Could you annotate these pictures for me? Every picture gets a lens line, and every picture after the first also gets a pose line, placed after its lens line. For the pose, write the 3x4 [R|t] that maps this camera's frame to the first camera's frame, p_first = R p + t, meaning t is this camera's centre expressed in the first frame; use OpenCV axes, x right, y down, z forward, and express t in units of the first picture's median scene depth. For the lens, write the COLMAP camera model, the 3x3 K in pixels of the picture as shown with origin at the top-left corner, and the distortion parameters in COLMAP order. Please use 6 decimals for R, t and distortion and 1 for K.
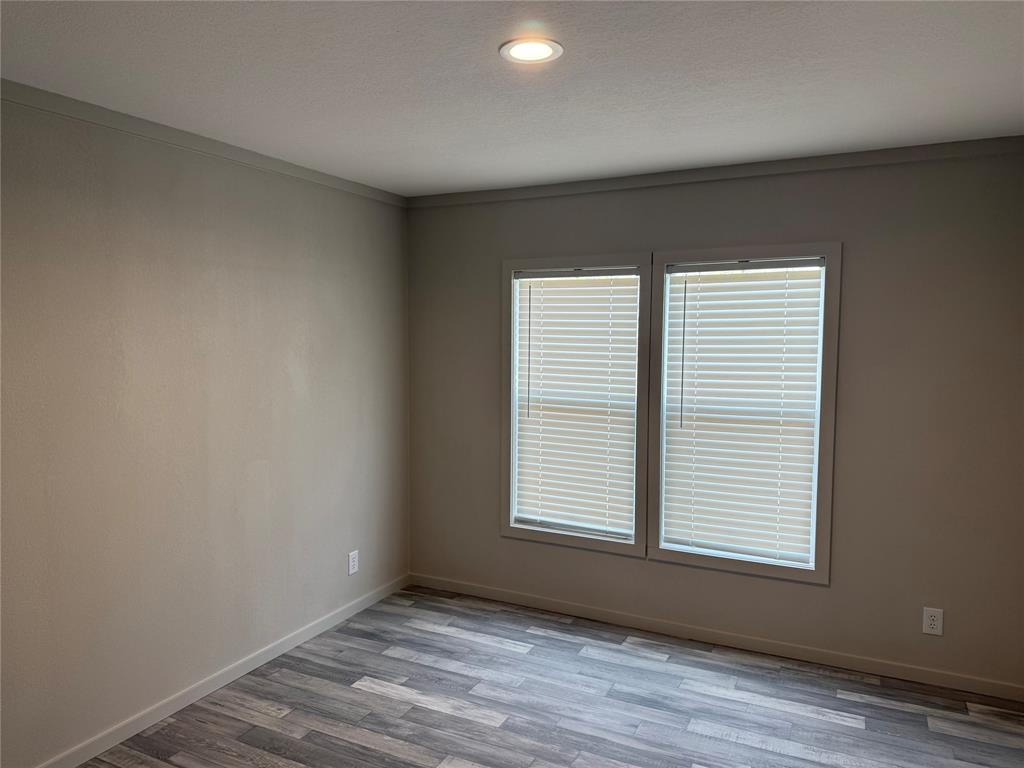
lens RADIAL K [[729.6, 0, 513.4], [0, 729.6, 369.3], [0, 0, 1]] dist [0.069781, -0.078301]
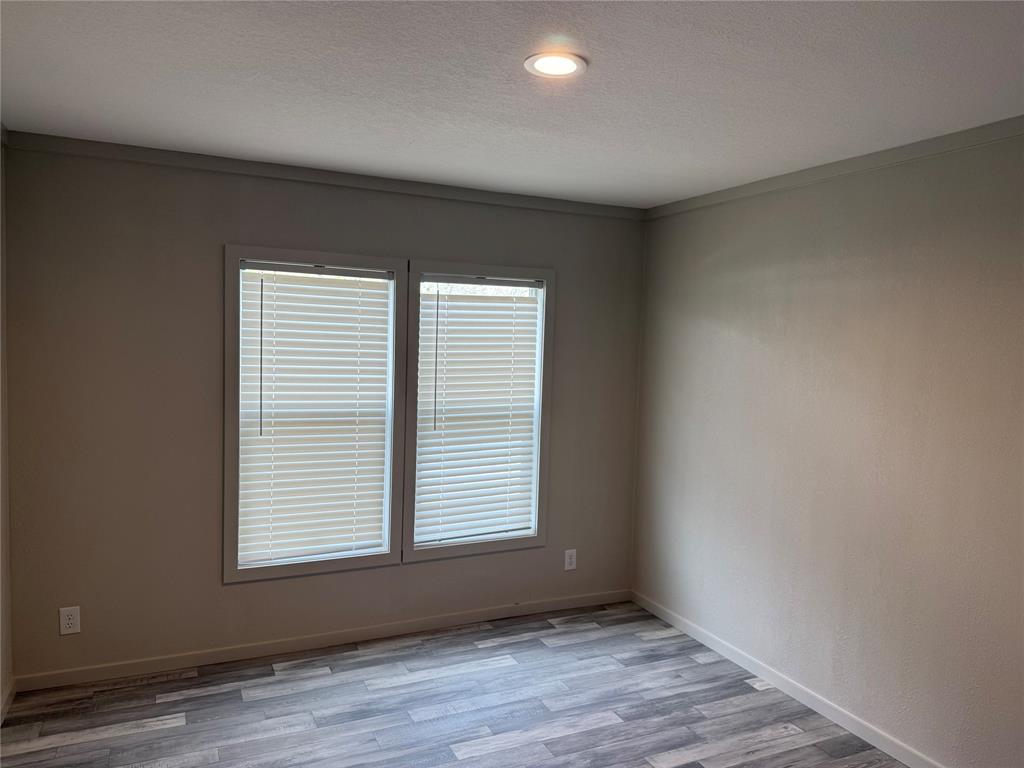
lens RADIAL K [[729.6, 0, 518.9], [0, 729.6, 372.7], [0, 0, 1]] dist [0.069781, -0.078301]
pose [[0.627979, -0.024406, 0.777848, -0.472197], [0.019211, 0.999690, 0.015856, -0.014813], [-0.777993, 0.004986, 0.628253, 0.235111]]
